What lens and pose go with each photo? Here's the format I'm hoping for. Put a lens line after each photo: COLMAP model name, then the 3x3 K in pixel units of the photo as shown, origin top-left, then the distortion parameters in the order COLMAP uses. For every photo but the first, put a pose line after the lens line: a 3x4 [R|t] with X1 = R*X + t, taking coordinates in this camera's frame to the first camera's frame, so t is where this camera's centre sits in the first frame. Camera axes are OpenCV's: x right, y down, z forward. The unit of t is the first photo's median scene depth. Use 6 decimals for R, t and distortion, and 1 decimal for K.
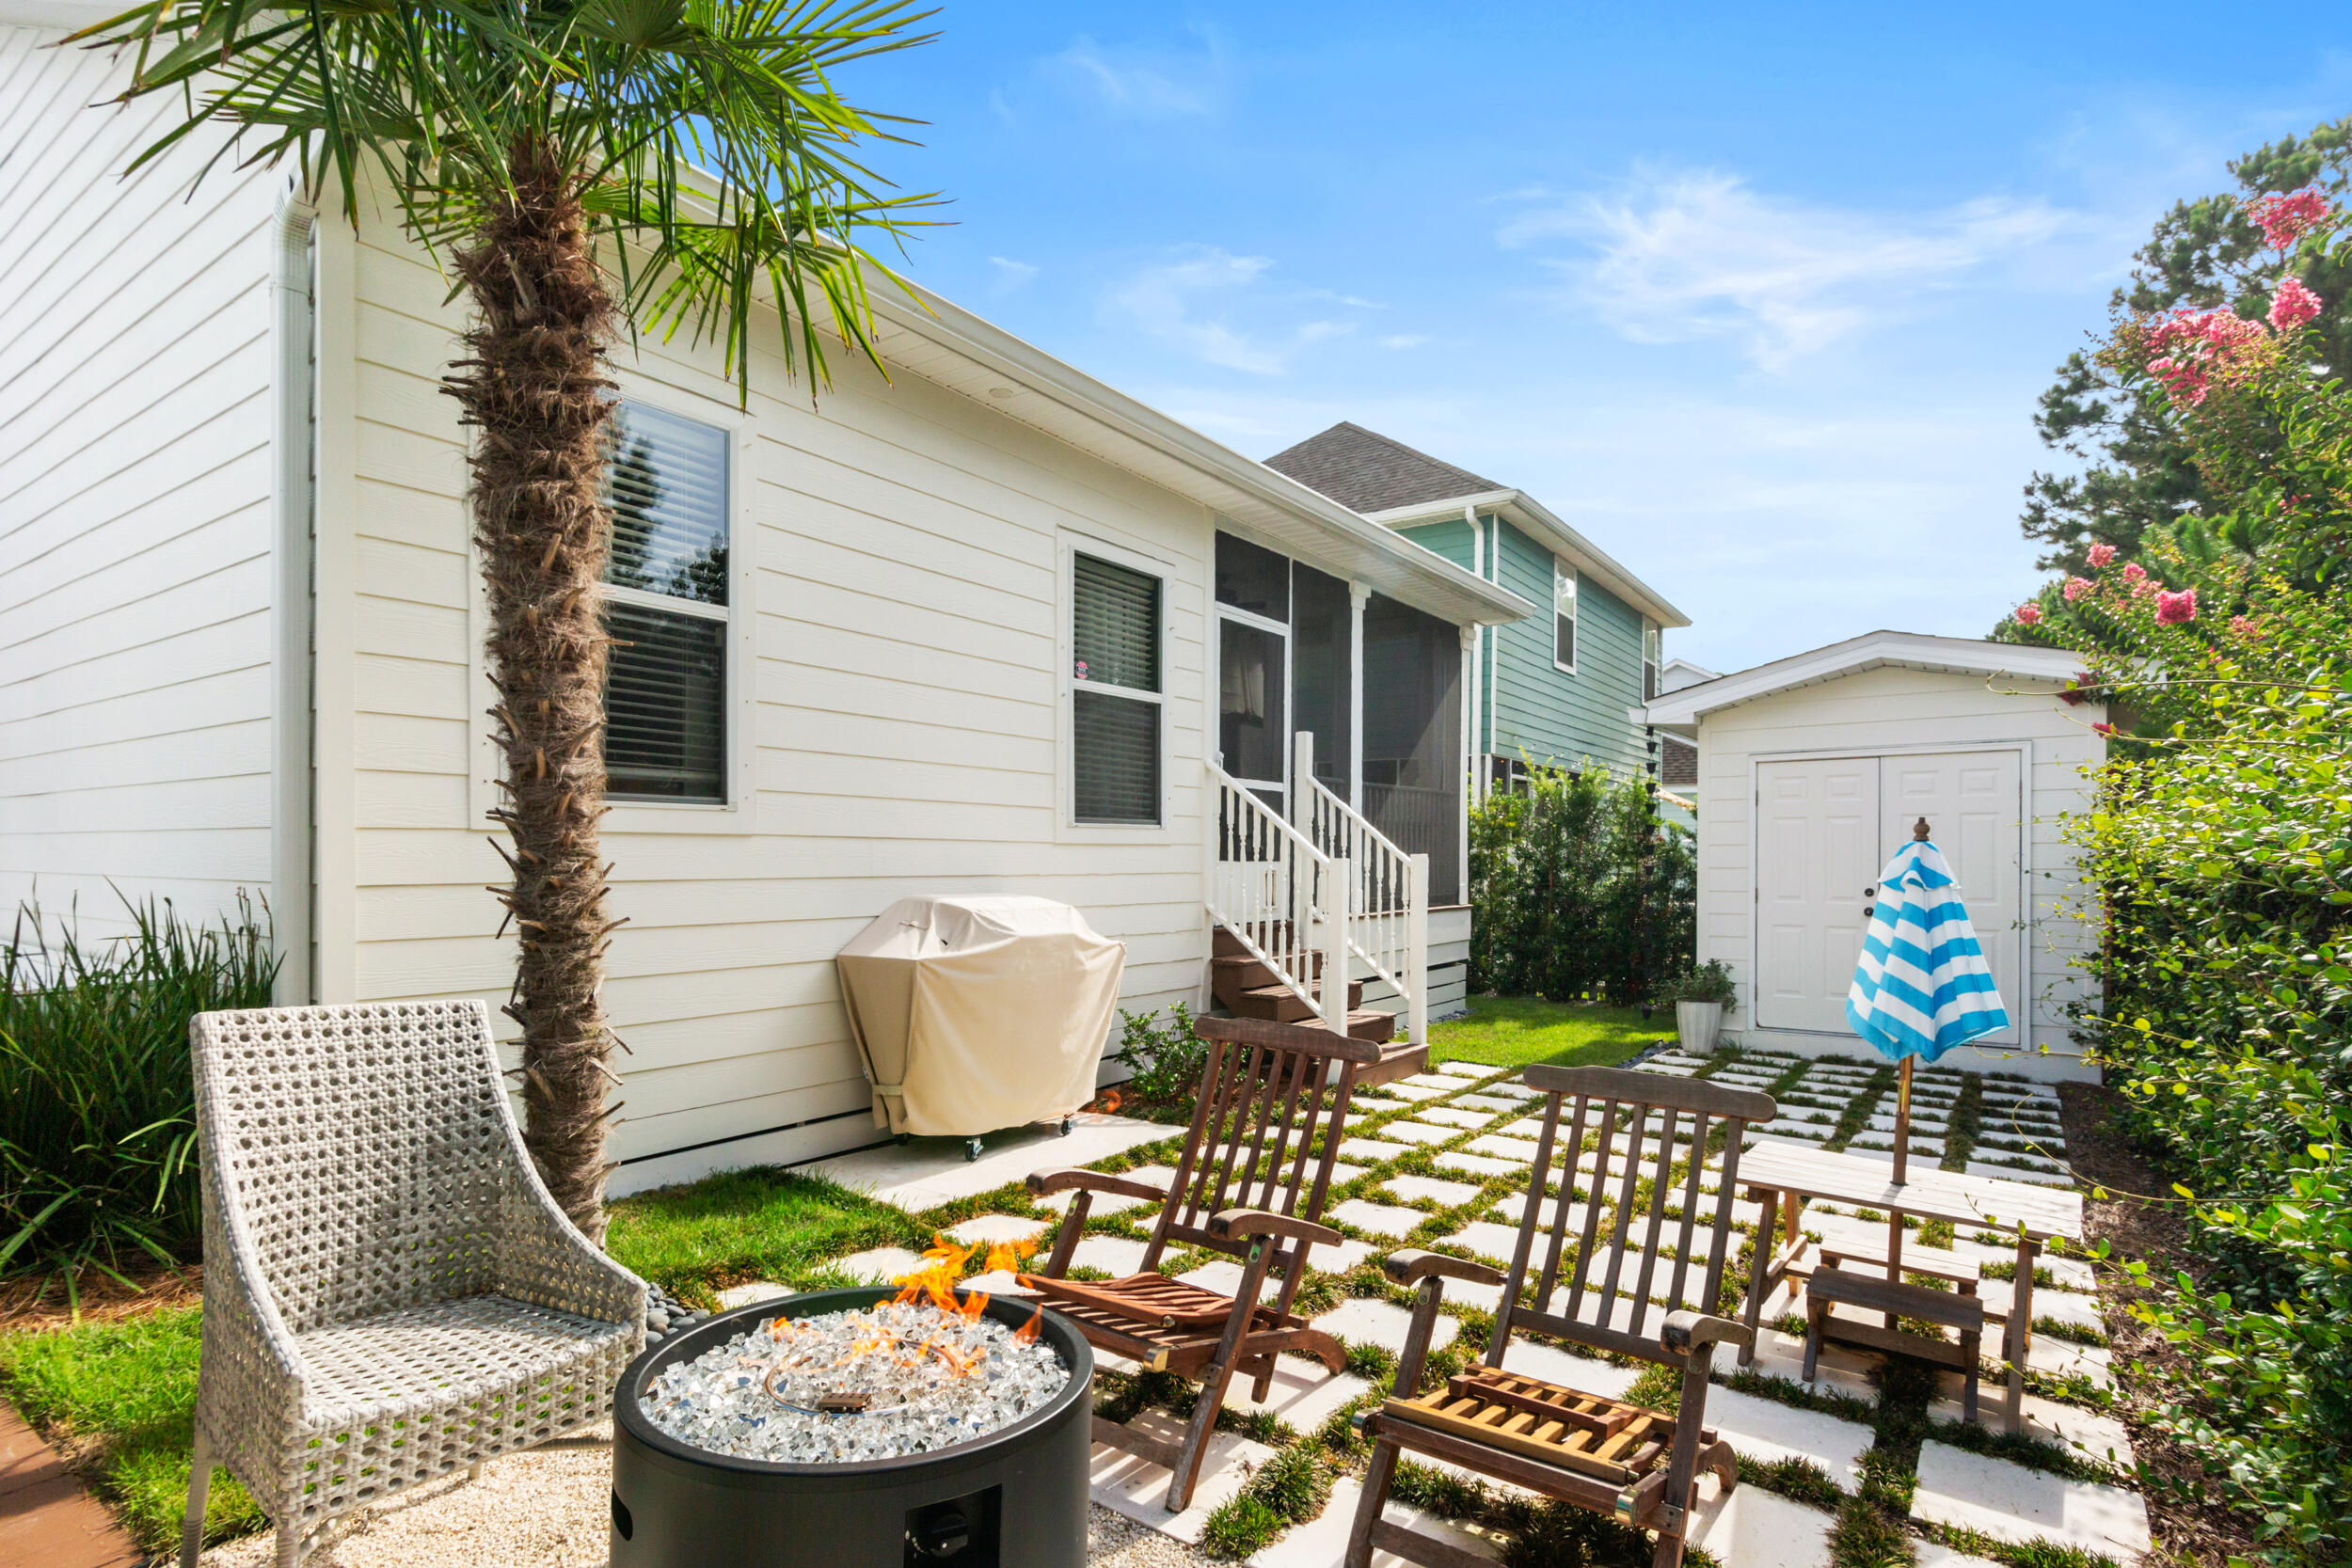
lens RADIAL K [[1196.9, 0, 1175.0], [0, 1196.9, 864.5], [0, 0, 1]] dist [0.000114, 0.000025]
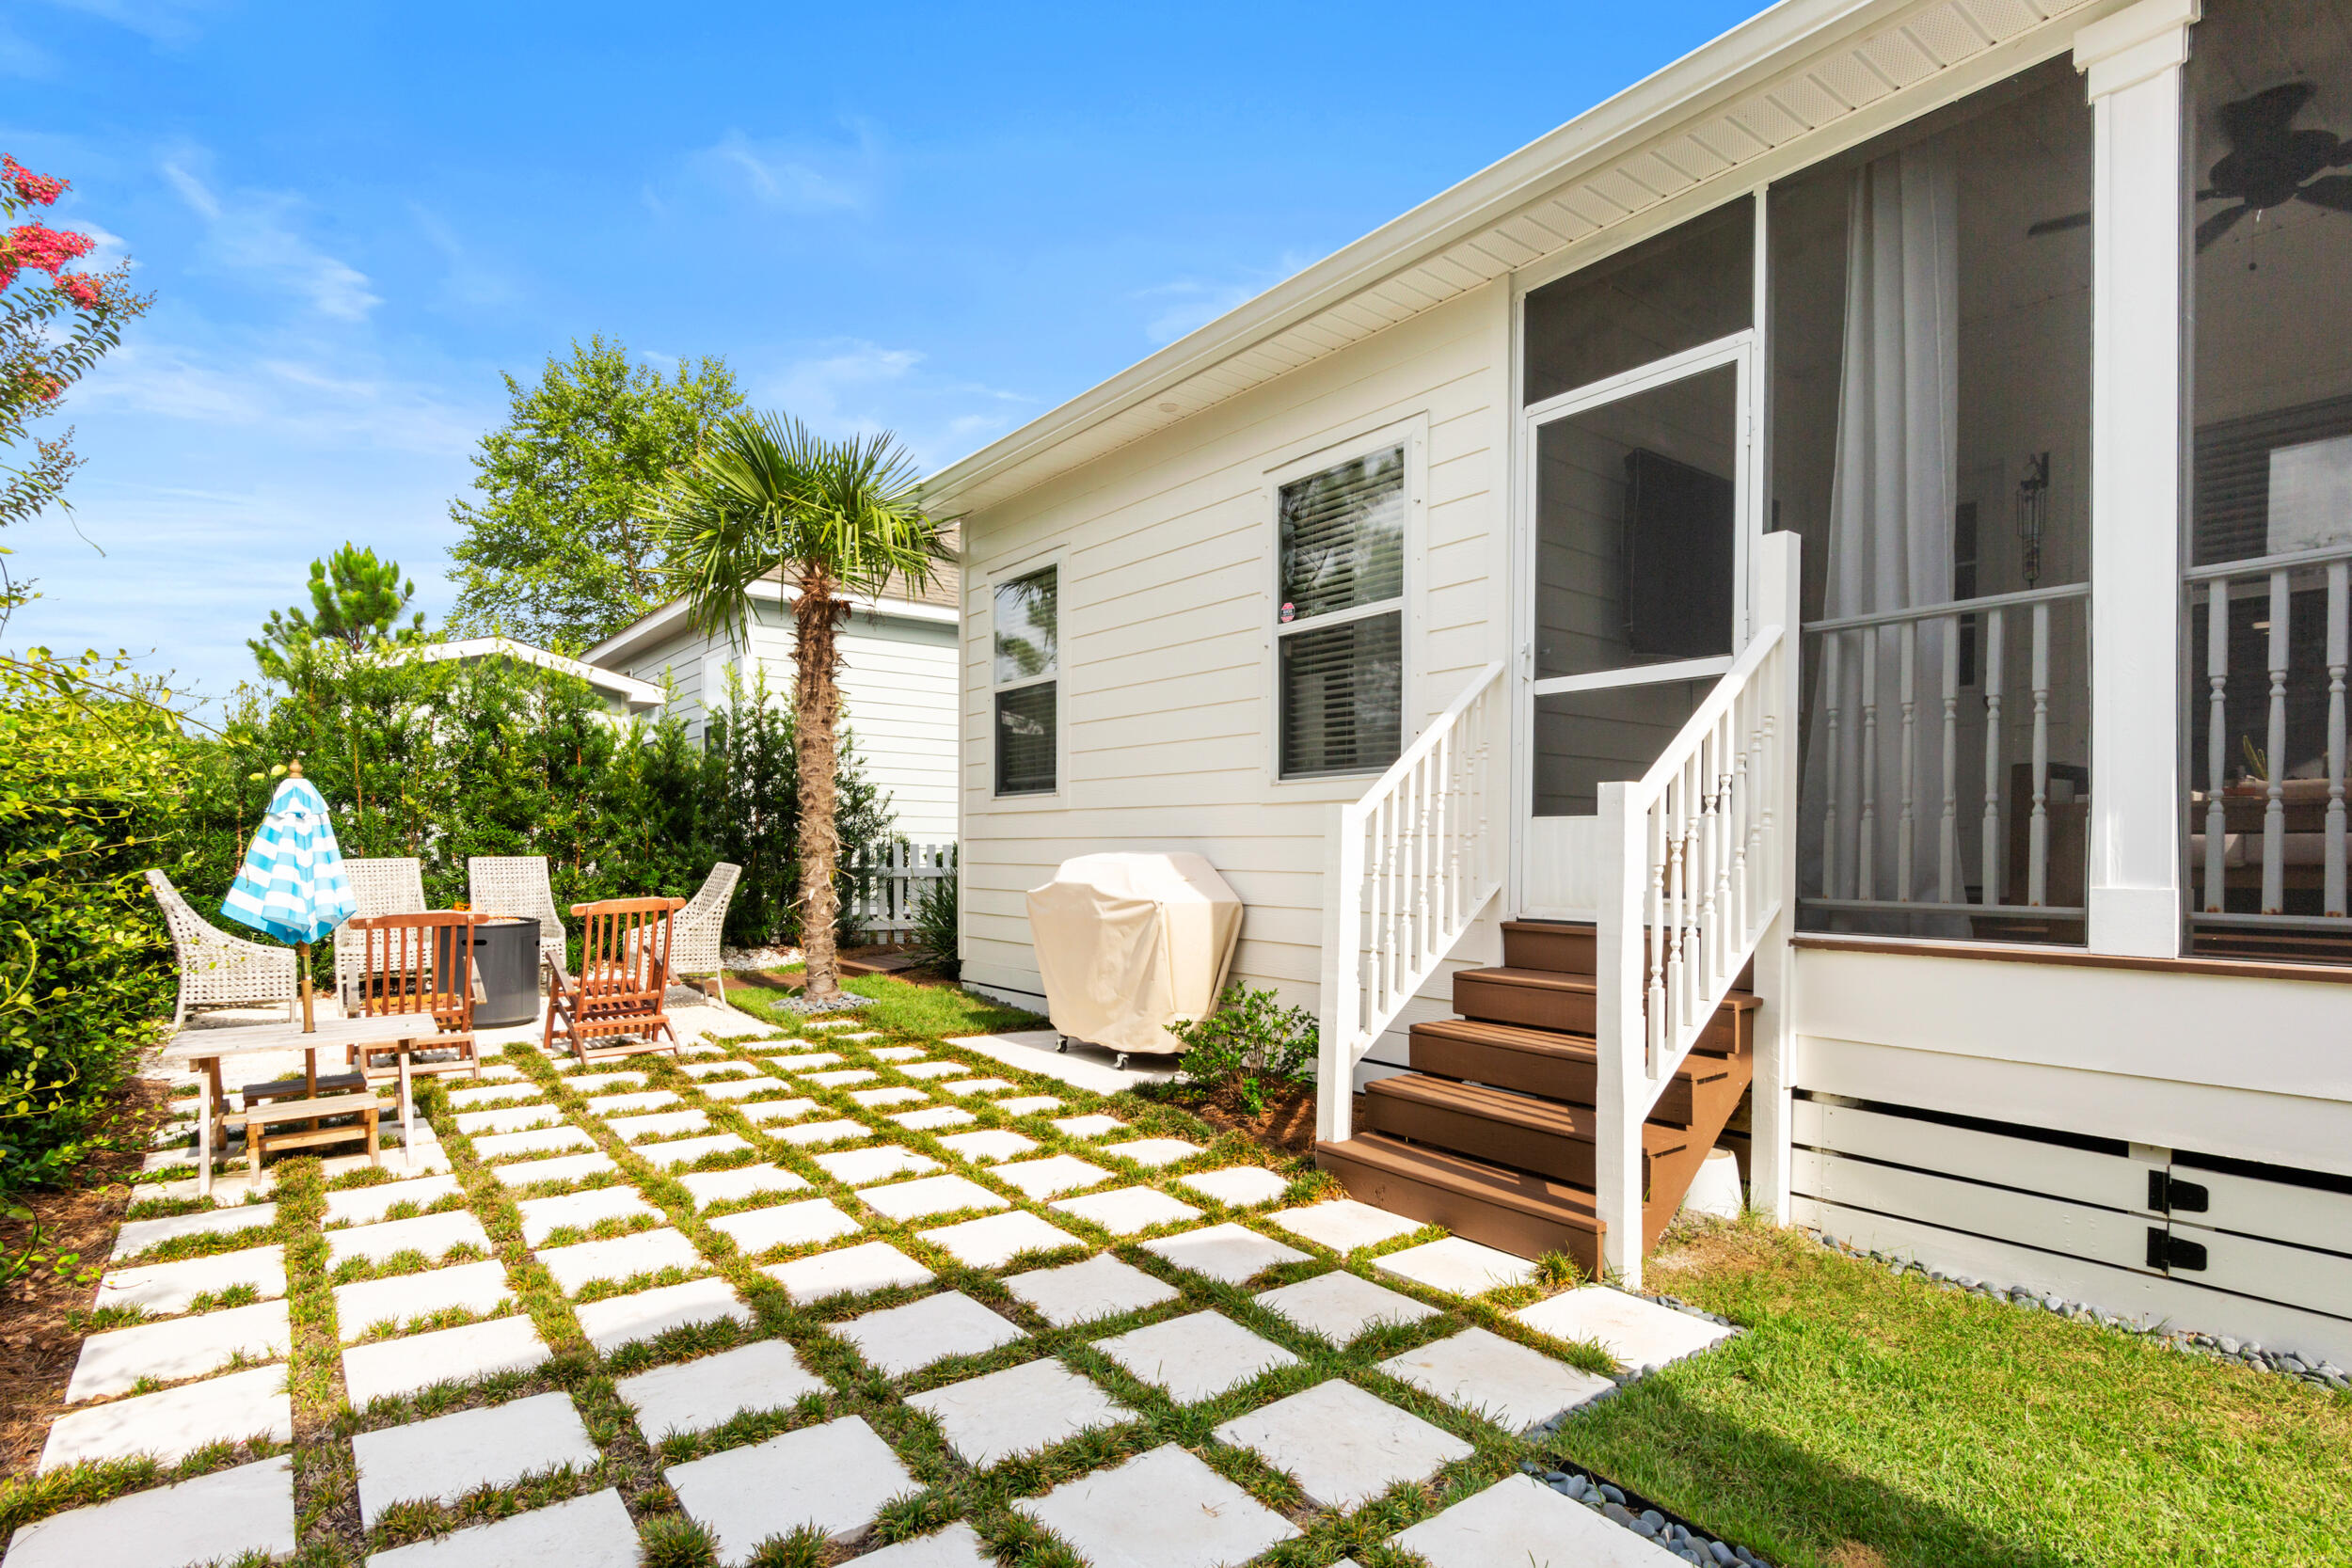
lens RADIAL K [[1196.9, 0, 1175.0], [0, 1196.9, 864.5], [0, 0, 1]] dist [0.000114, 0.000025]
pose [[-0.284945, 0.003886, -0.958536, 0.788447], [-0.007691, 0.999950, 0.006341, 0.024603], [0.958513, 0.009179, -0.284901, 1.127629]]
